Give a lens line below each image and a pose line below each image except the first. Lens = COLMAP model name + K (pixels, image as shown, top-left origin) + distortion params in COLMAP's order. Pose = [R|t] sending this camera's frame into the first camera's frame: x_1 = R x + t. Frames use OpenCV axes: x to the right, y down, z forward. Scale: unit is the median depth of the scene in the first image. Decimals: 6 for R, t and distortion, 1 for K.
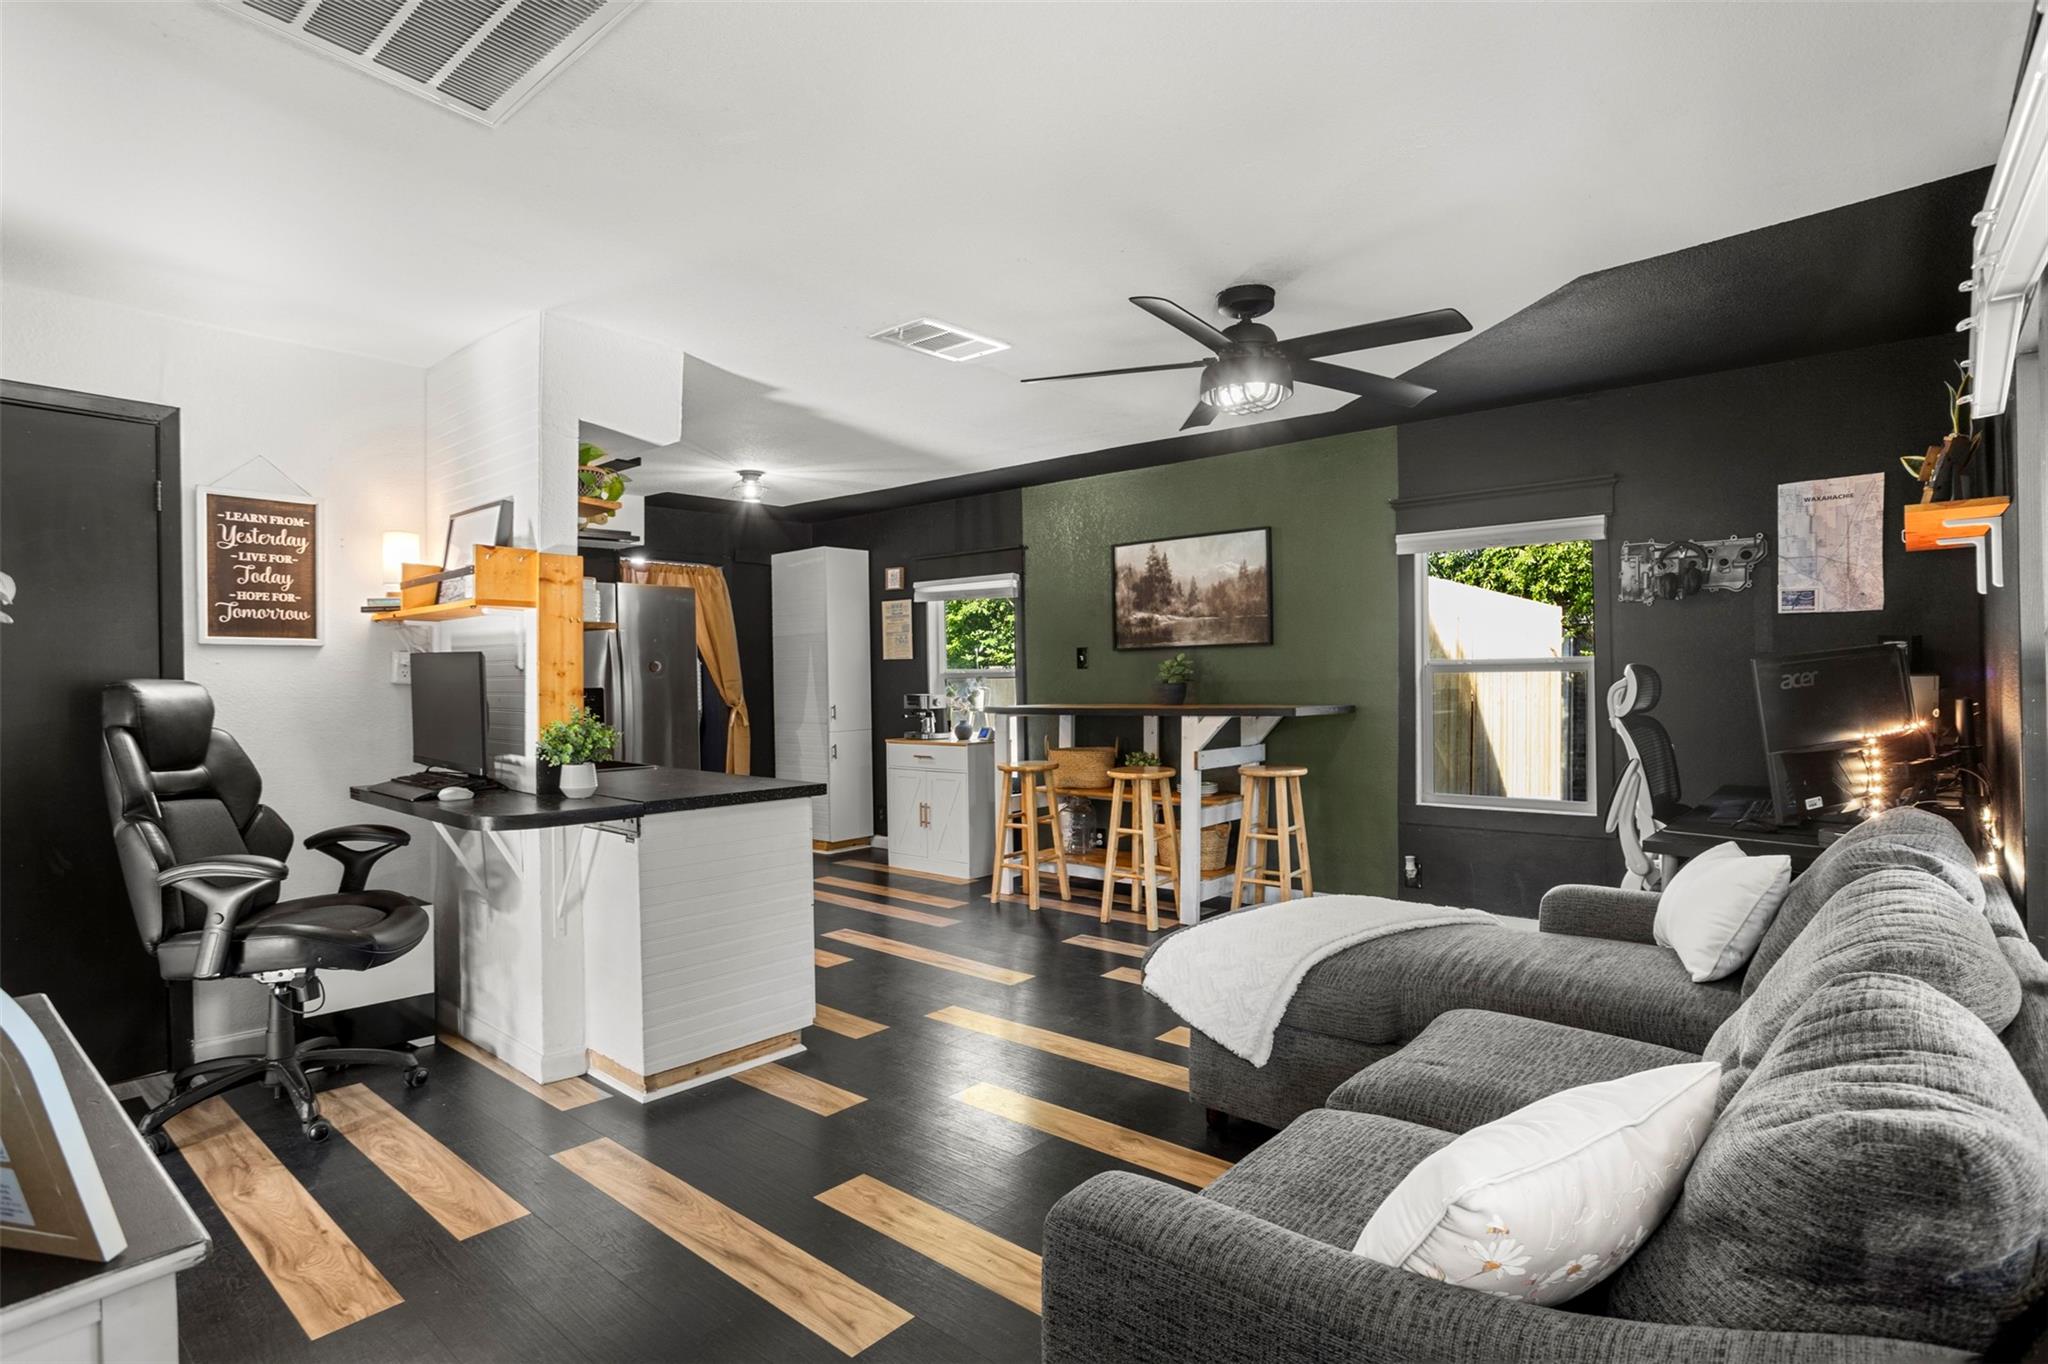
lens RADIAL K [[1037.3, 0, 1023.8], [0, 1037.3, 684.5], [0, 0, 1]] dist [-0.023061, 0.005924]
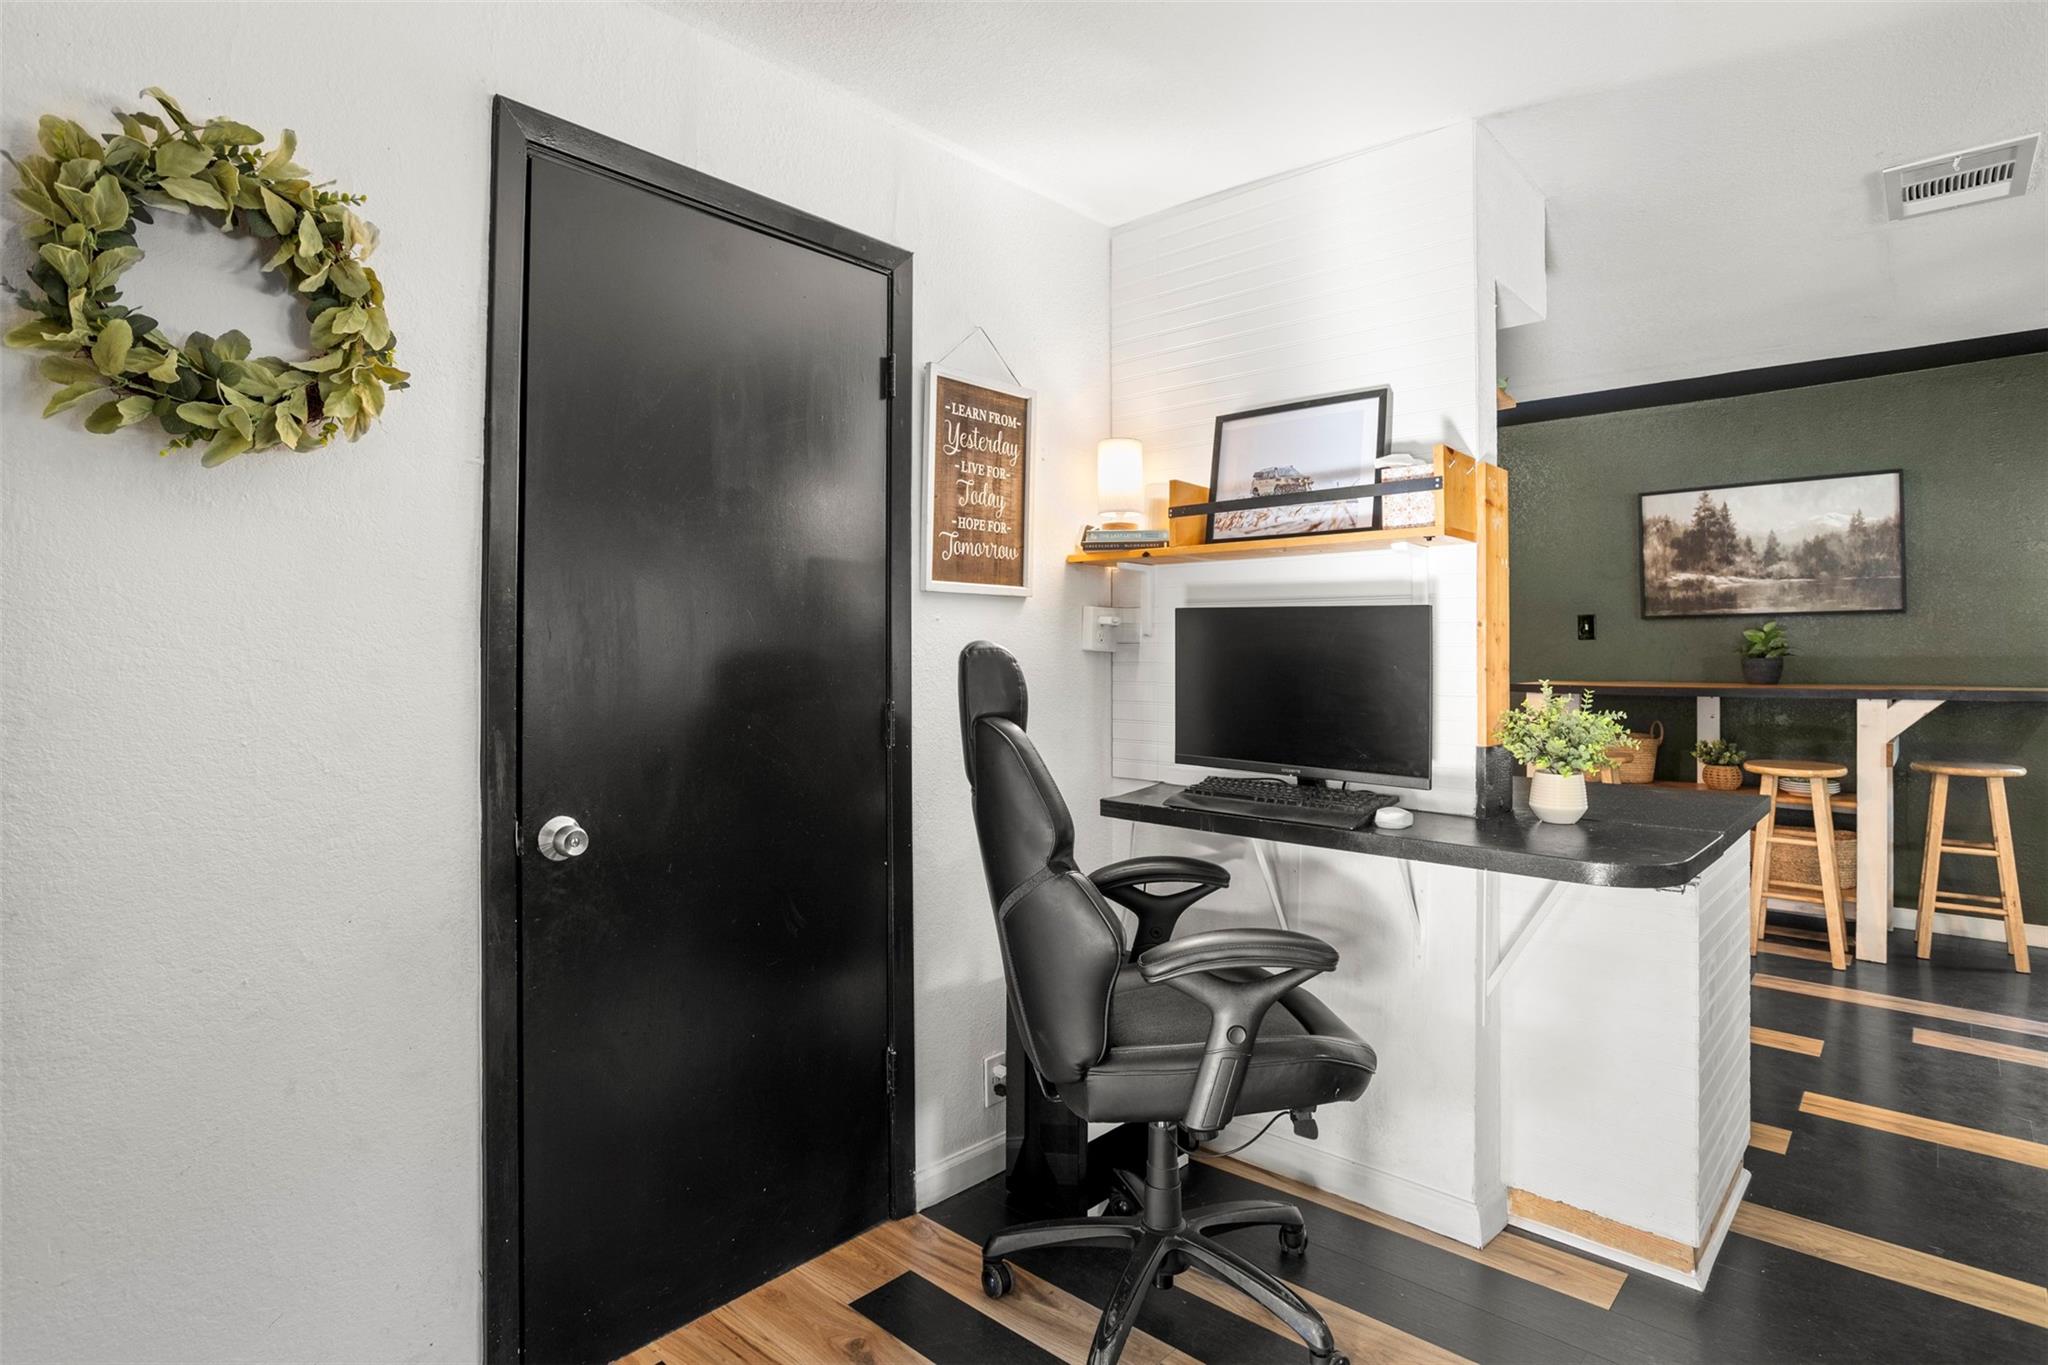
lens RADIAL K [[1037.3, 0, 1058.7], [0, 1037.3, 630.9], [0, 0, 1]] dist [-0.023061, 0.005924]
pose [[0.999902, 0.010056, -0.009743, -0.463376], [-0.010283, 0.999670, -0.023560, 0.001999], [0.009503, 0.023658, 0.999675, 0.198468]]
